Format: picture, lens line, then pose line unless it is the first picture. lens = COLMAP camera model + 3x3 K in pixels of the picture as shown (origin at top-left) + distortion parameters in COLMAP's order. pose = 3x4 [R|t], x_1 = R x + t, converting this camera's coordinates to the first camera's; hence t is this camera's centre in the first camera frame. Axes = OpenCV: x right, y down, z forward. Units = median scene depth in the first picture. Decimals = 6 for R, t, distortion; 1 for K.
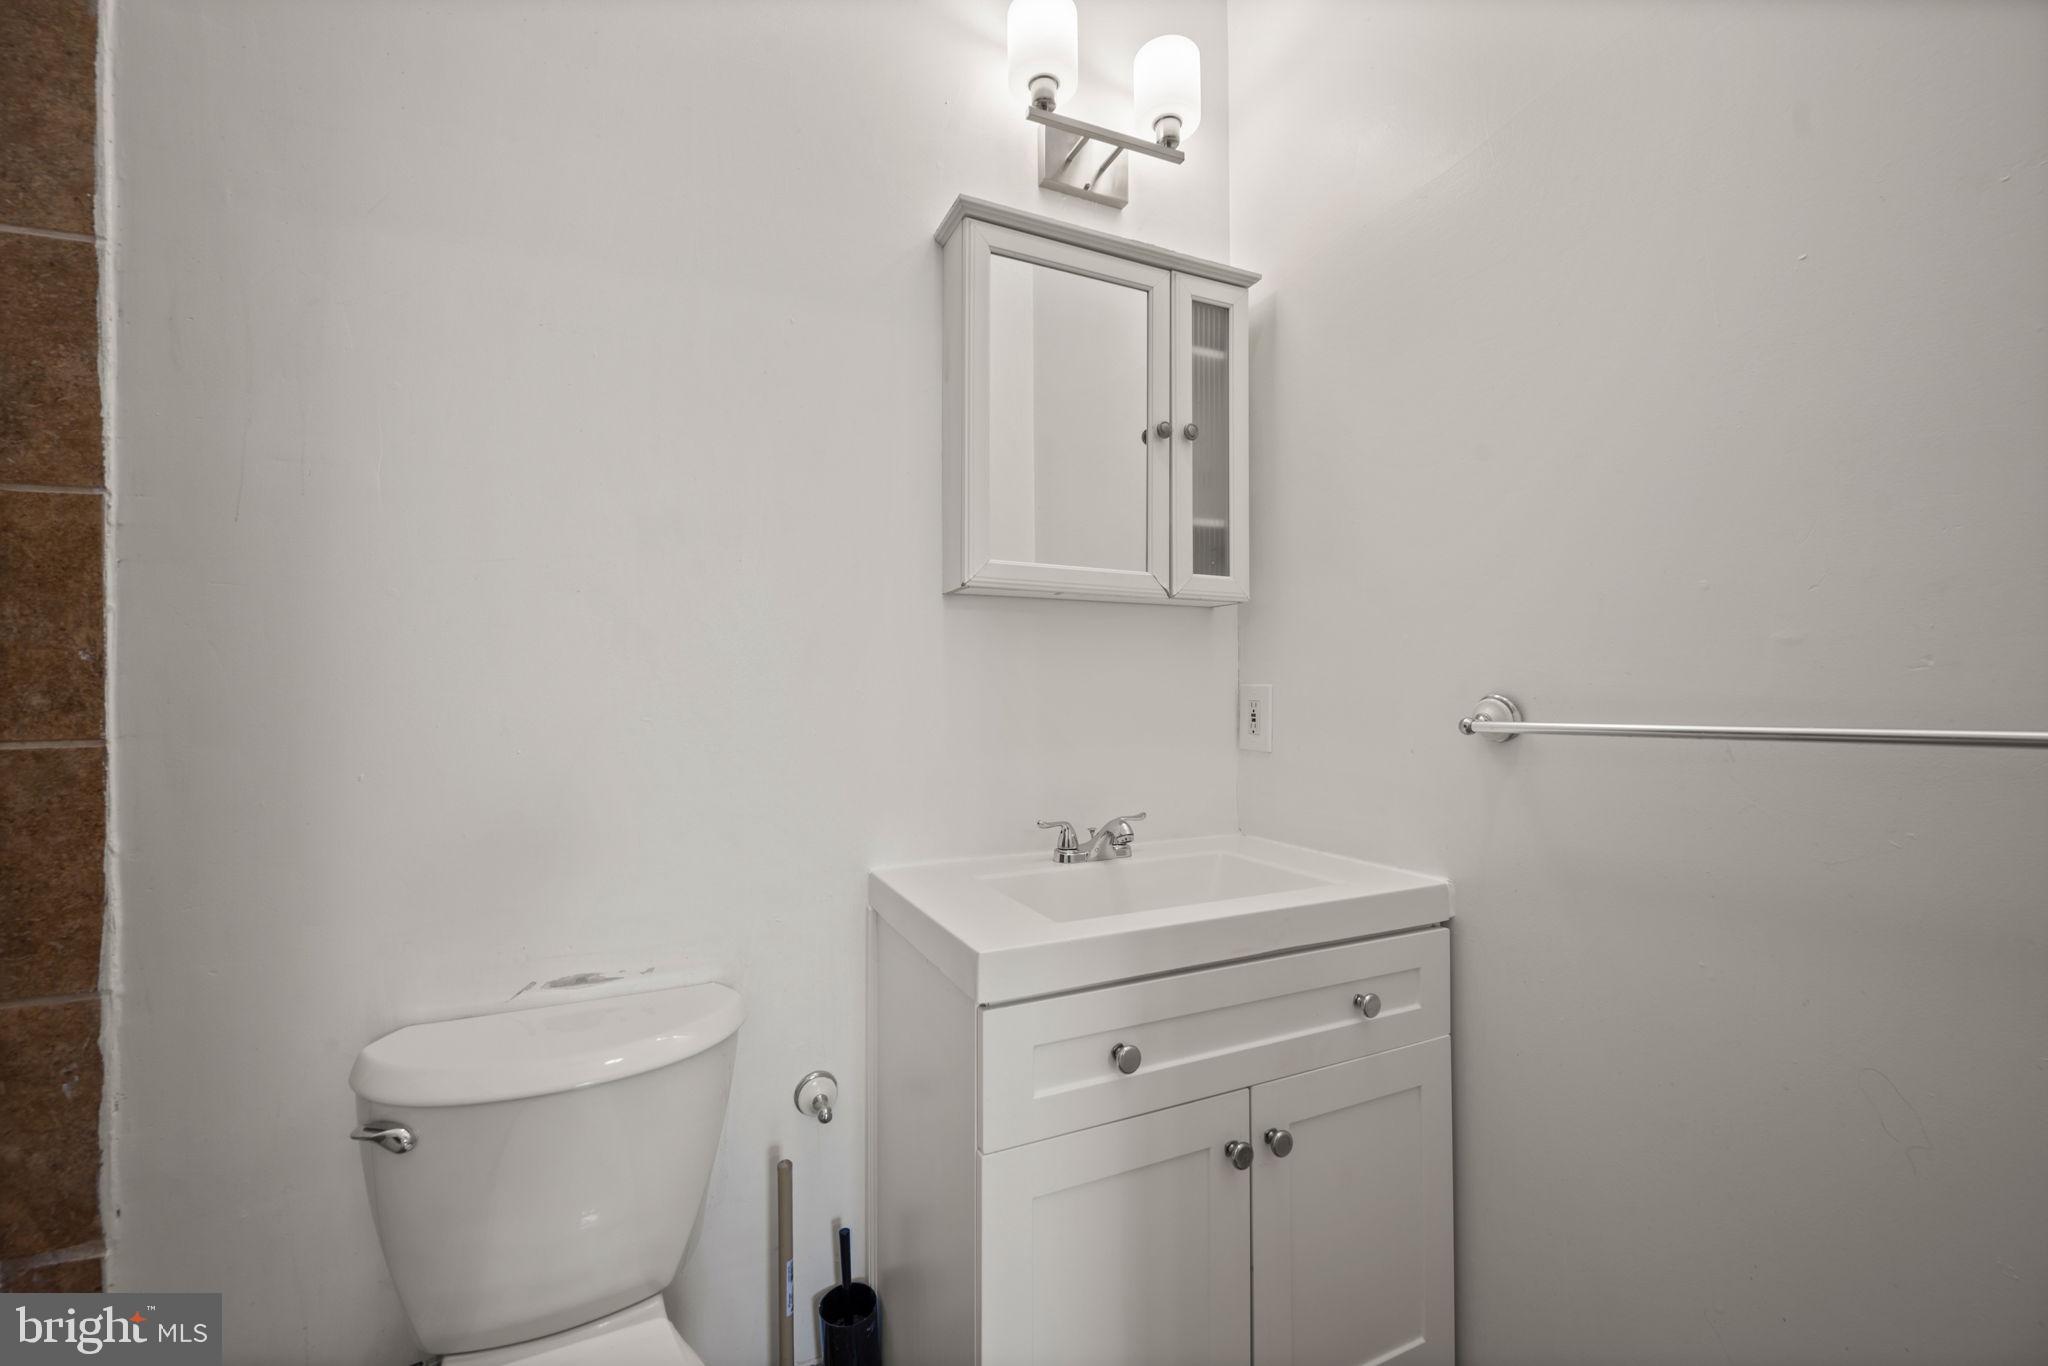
lens RADIAL K [[809.3, 0, 1053.7], [0, 809.3, 677.6], [0, 0, 1]] dist [-0.000635, -0.000511]
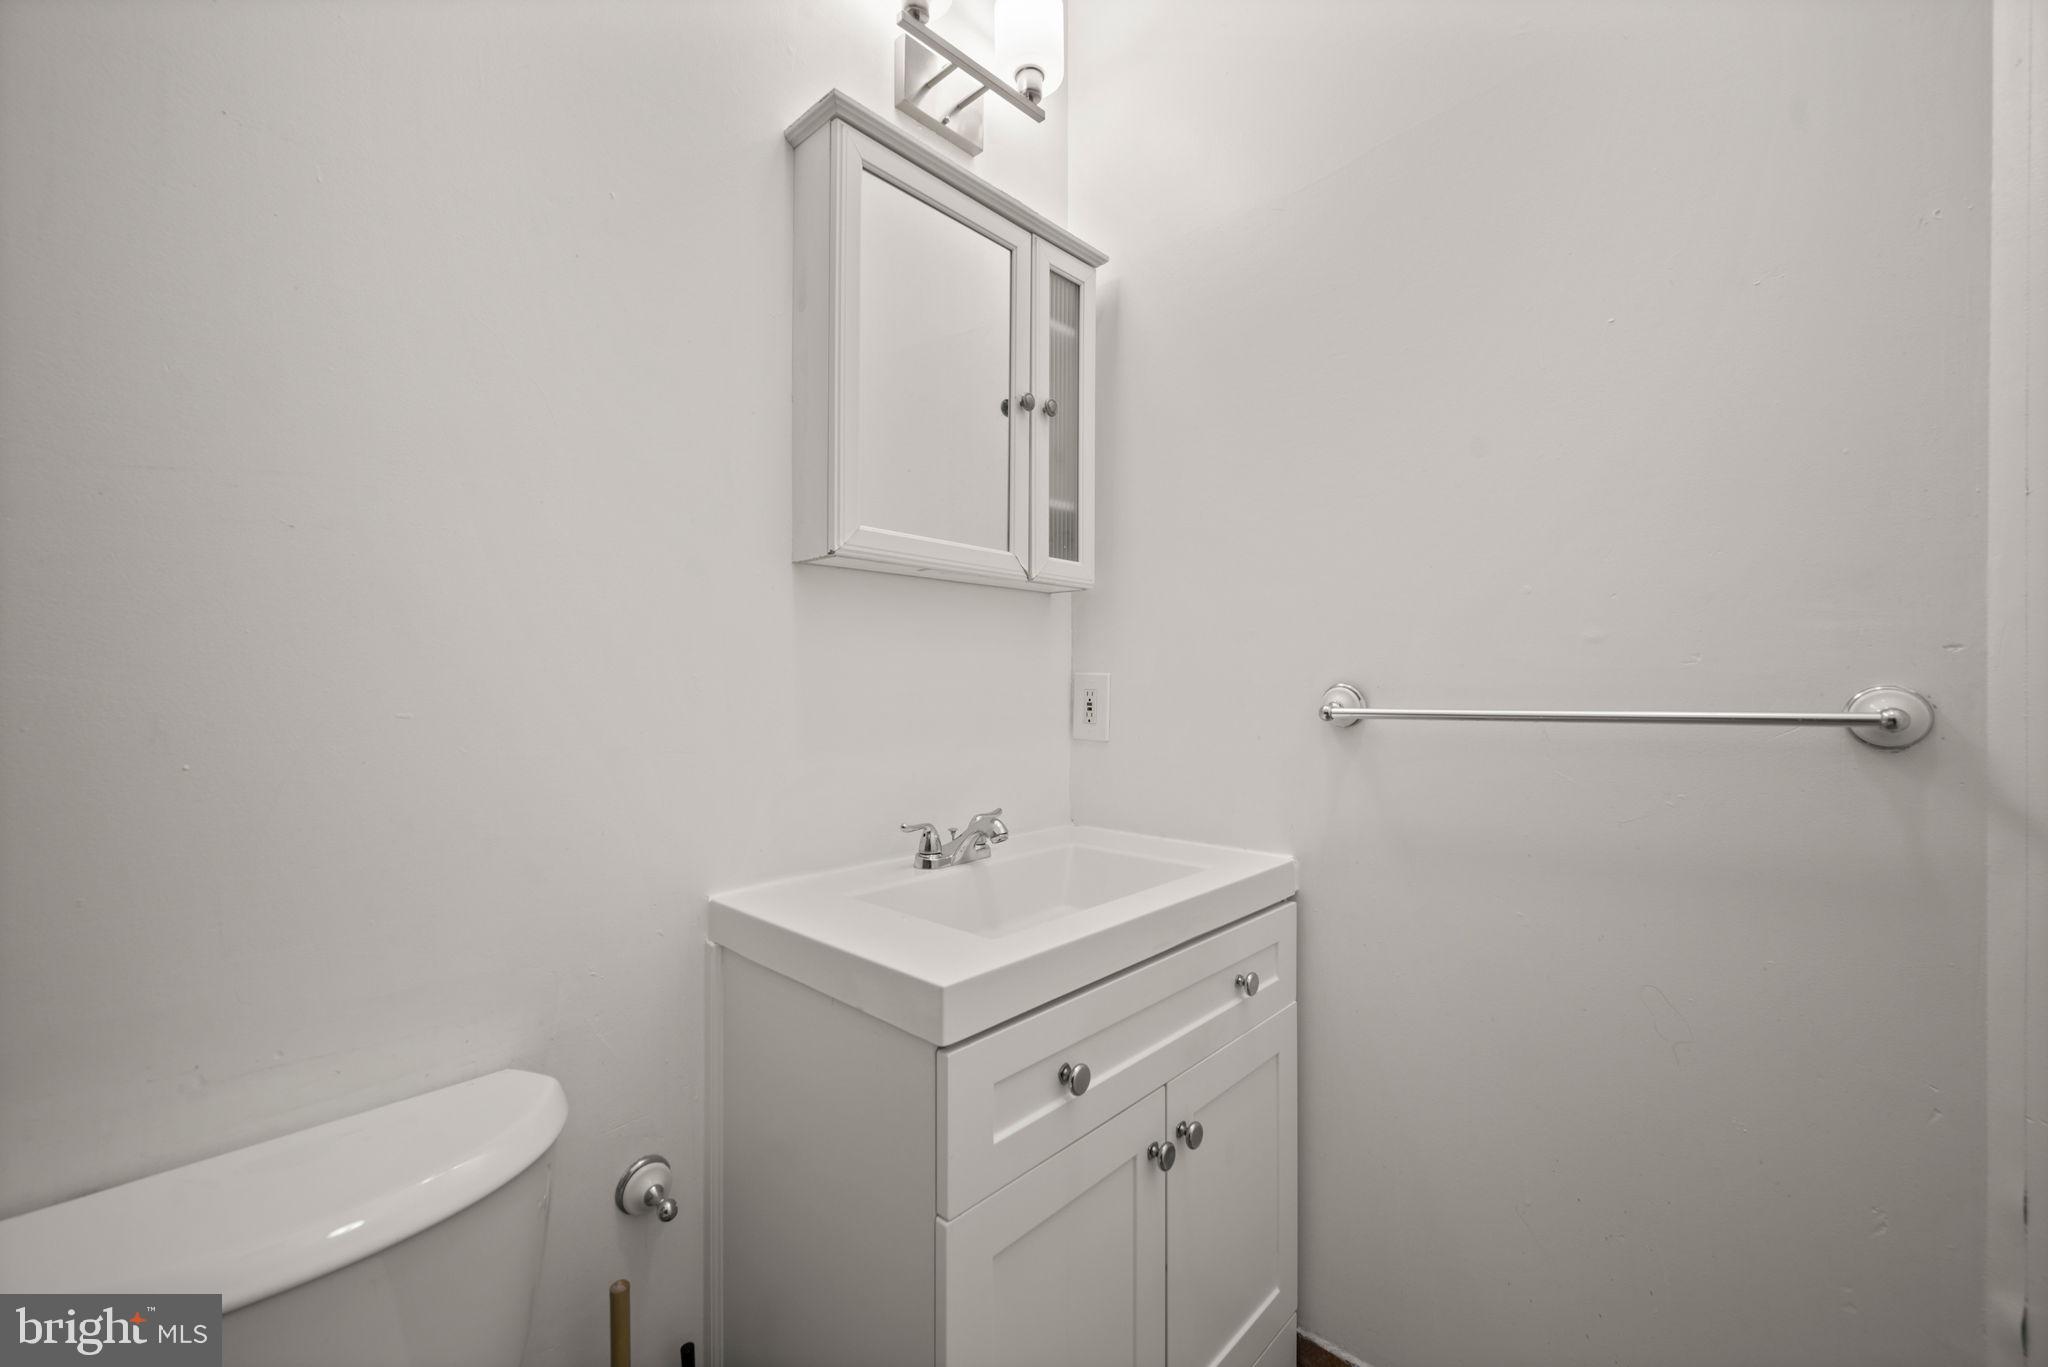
lens RADIAL K [[809.3, 0, 1014.3], [0, 809.3, 678.8], [0, 0, 1]] dist [-0.000635, -0.000511]
pose [[0.933302, 0.004054, 0.359069, -0.221753], [-0.008980, 0.999887, 0.012051, 0.005004], [-0.358980, -0.014471, 0.933233, 0.126889]]
